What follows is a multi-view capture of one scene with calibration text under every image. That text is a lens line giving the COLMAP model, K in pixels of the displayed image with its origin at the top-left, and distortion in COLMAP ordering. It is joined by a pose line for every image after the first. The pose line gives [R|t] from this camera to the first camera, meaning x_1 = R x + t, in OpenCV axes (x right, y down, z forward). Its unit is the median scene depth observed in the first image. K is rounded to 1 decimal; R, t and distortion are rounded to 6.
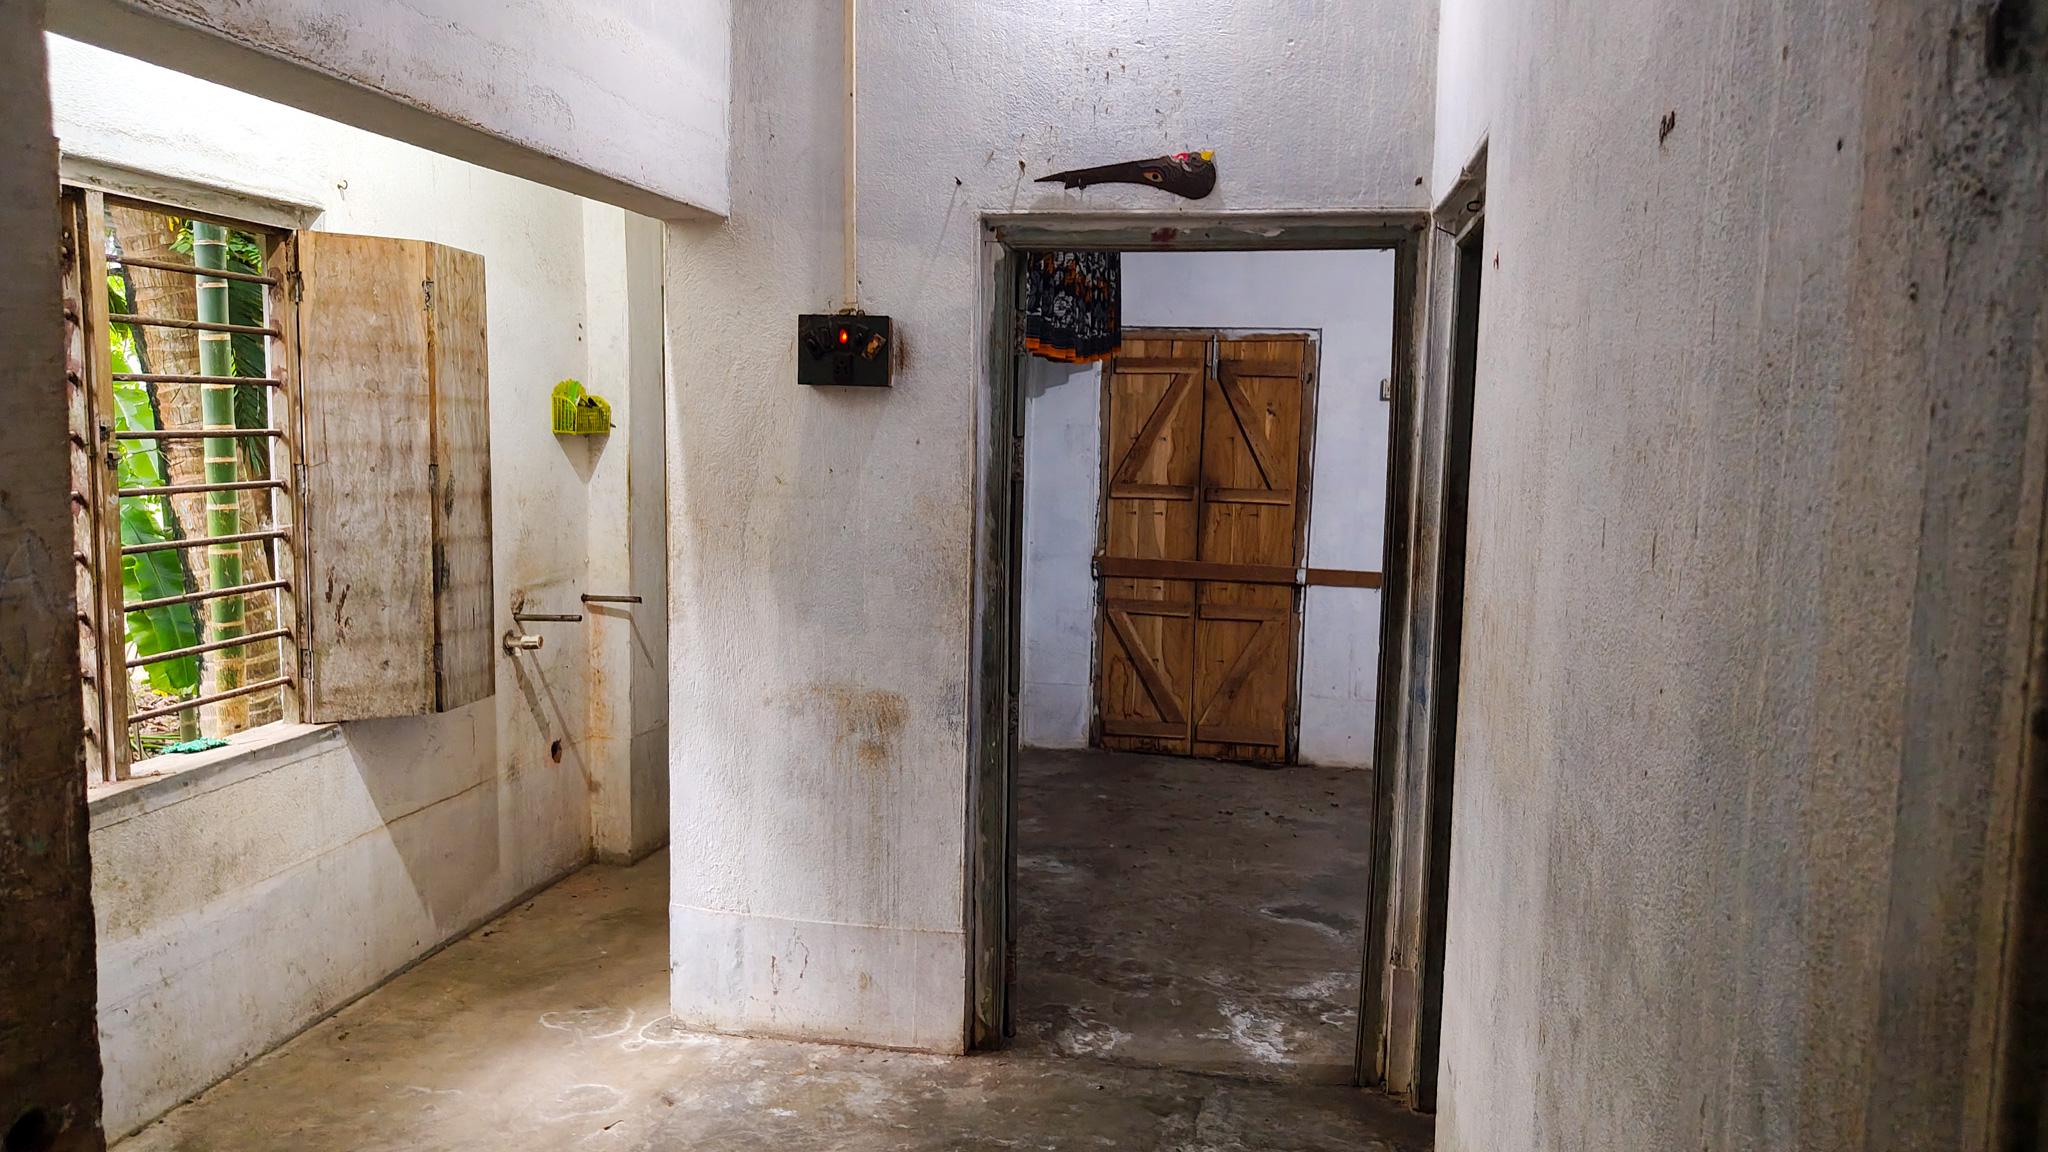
lens RADIAL K [[1449.8, 0, 1033.3], [0, 1449.8, 580.0], [0, 0, 1]] dist [0.015106, -0.015447]
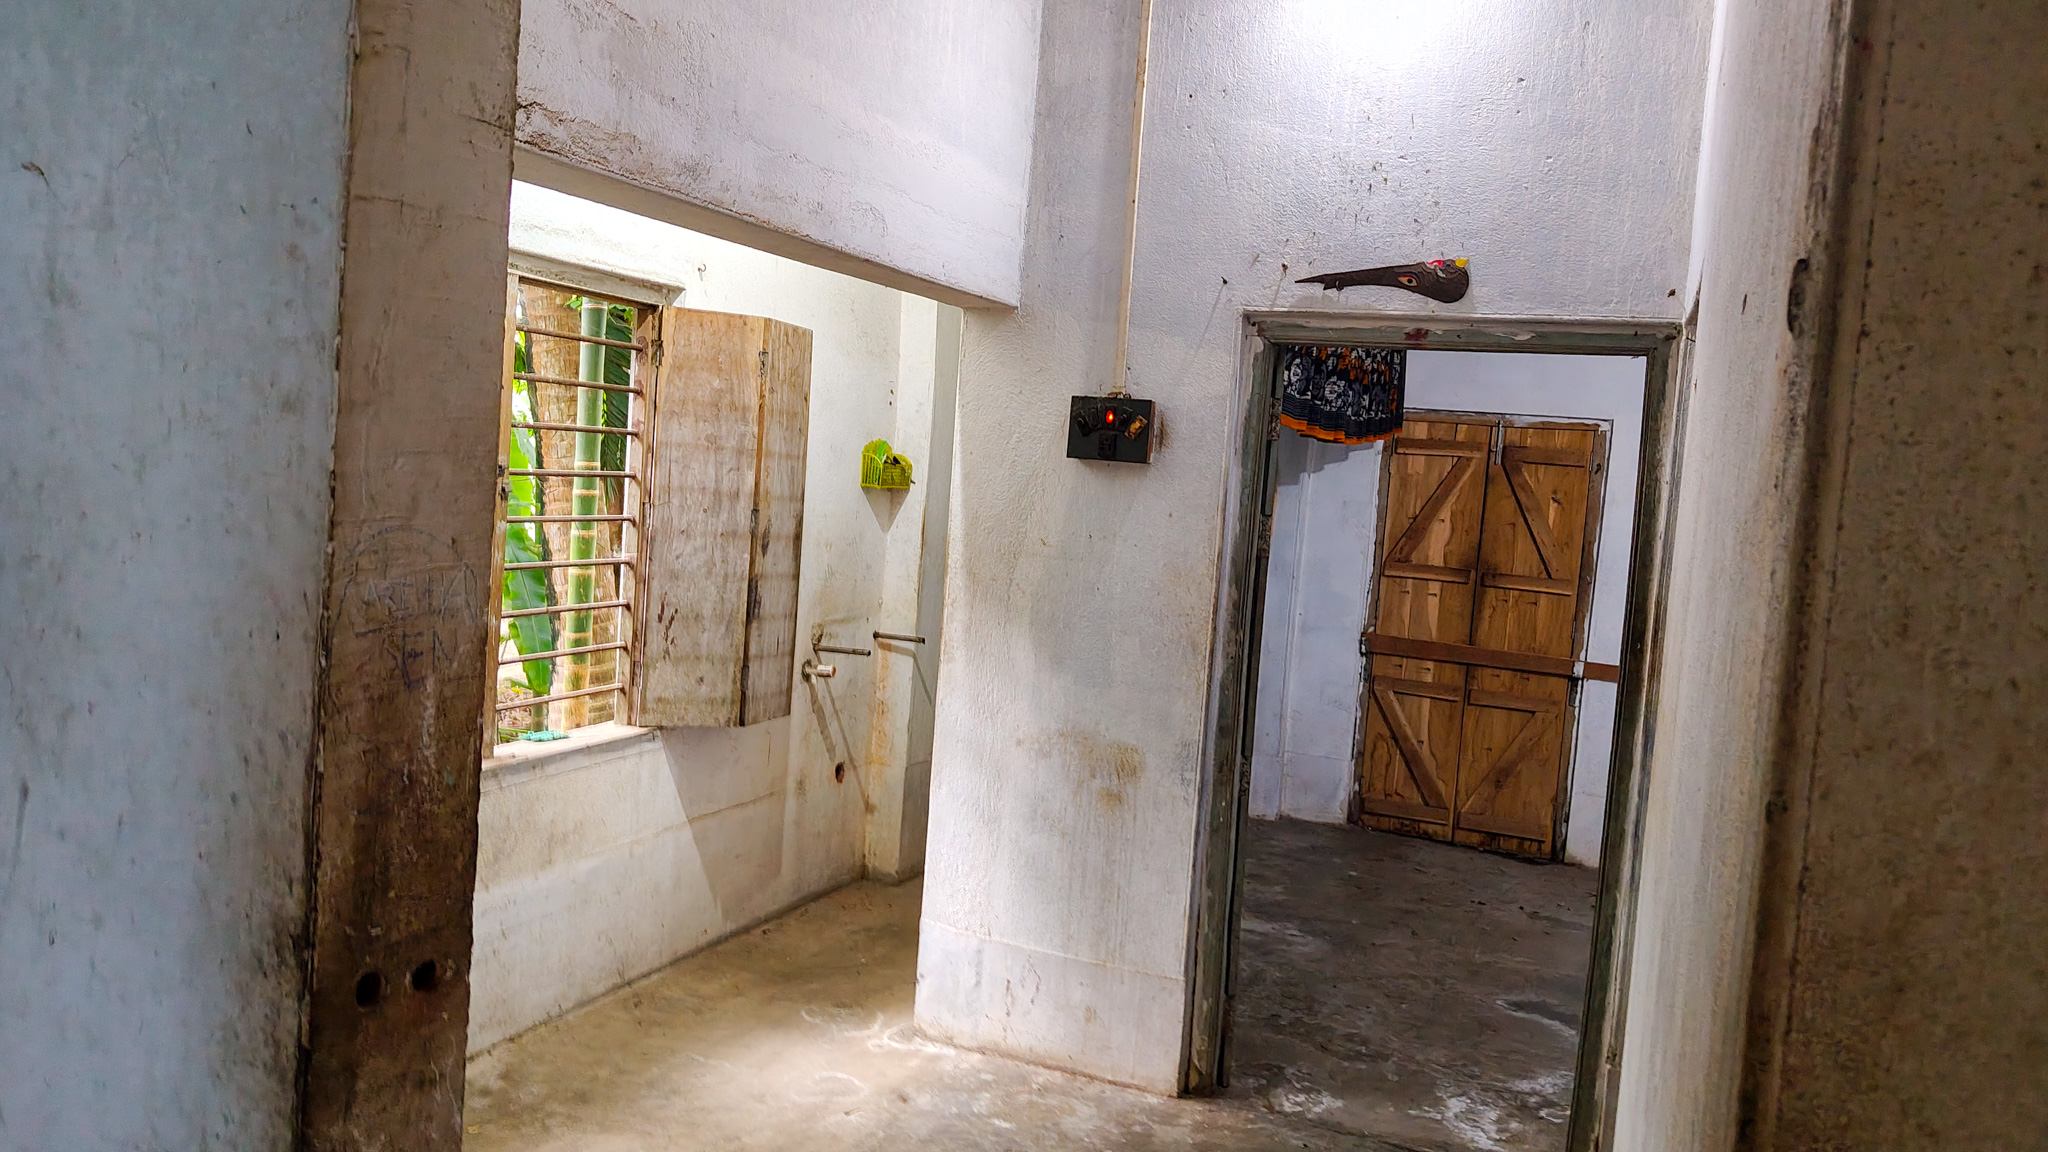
lens RADIAL K [[1449.8, 0, 1020.8], [0, 1449.8, 554.7], [0, 0, 1]] dist [0.015106, -0.015447]
pose [[0.974938, 0.063614, -0.213190, 0.037367], [-0.075955, 0.995847, -0.050196, -0.002588], [0.209111, 0.065131, 0.975720, -0.069083]]
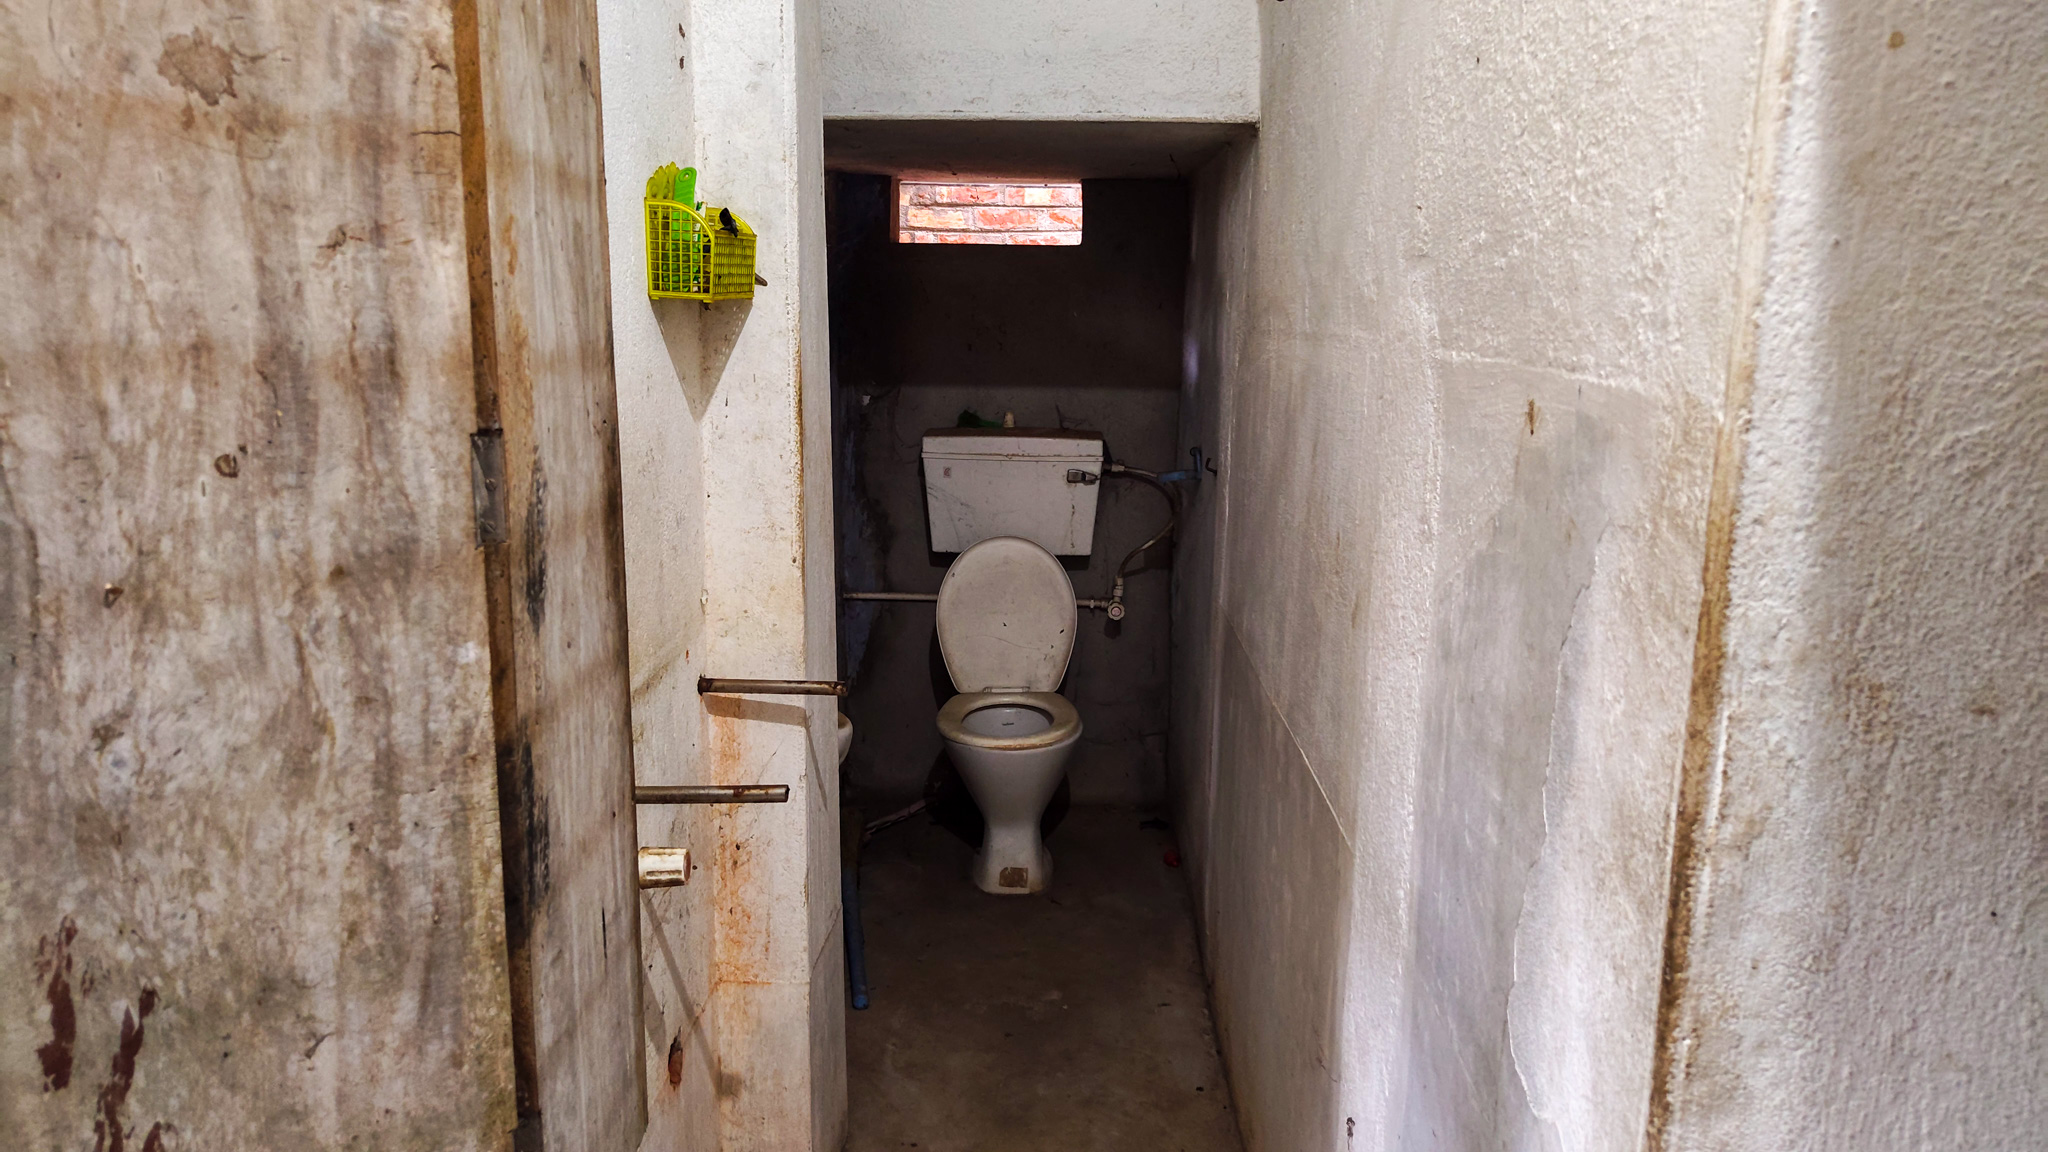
lens RADIAL K [[1449.8, 0, 1044.3], [0, 1449.8, 574.5], [0, 0, 1]] dist [0.015106, -0.015447]
pose [[0.989768, -0.034547, 0.138438, -0.357376], [0.022516, 0.995906, 0.087547, -0.075018], [-0.140895, -0.083534, 0.986494, 0.751928]]
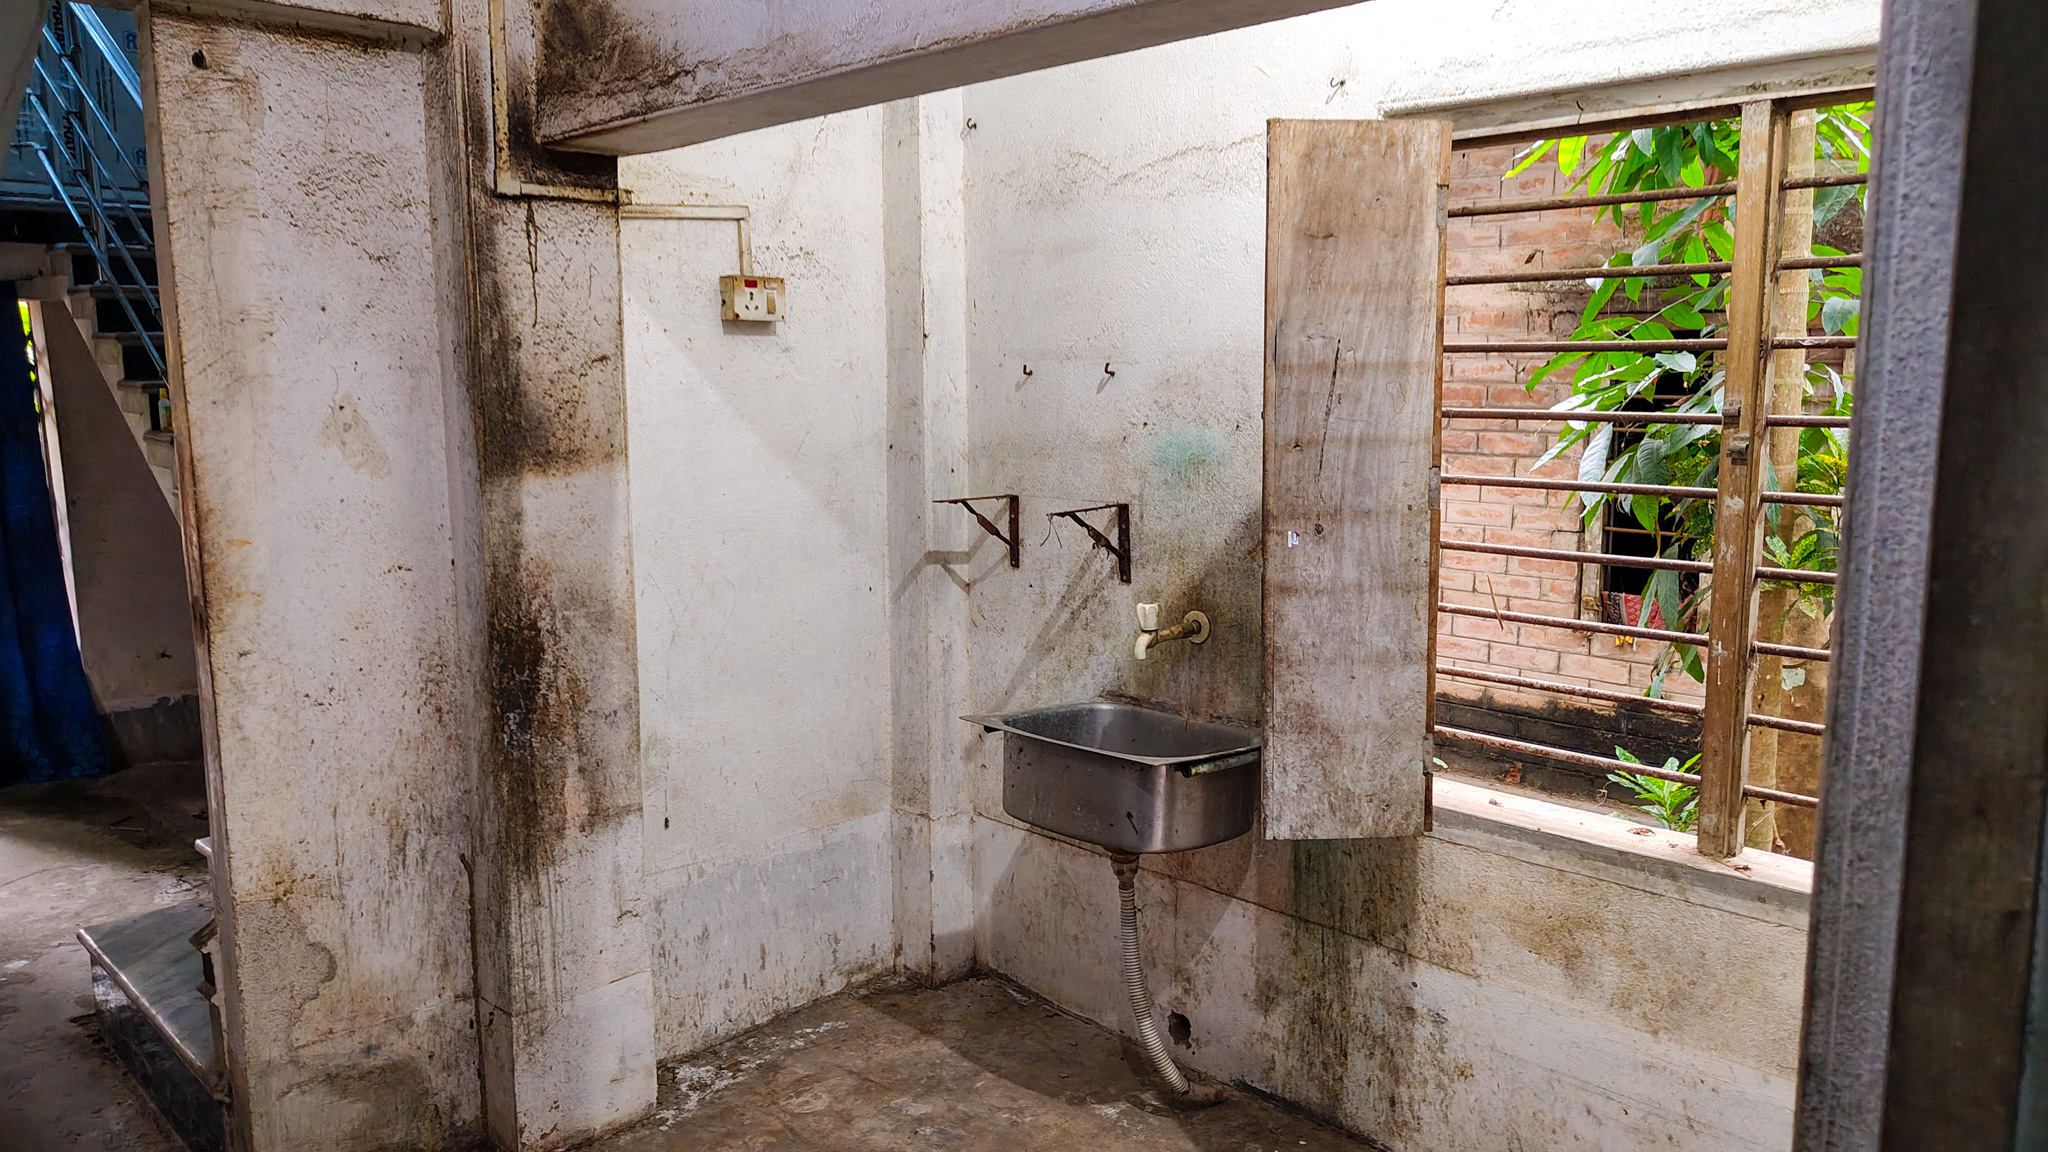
lens RADIAL K [[1449.8, 0, 1023.3], [0, 1449.8, 572.7], [0, 0, 1]] dist [0.015106, -0.015447]
pose [[-0.595537, 0.095827, -0.797592, 0.169976], [-0.102617, 0.975651, 0.193841, -0.102607], [0.796747, 0.197286, -0.571203, 0.900656]]
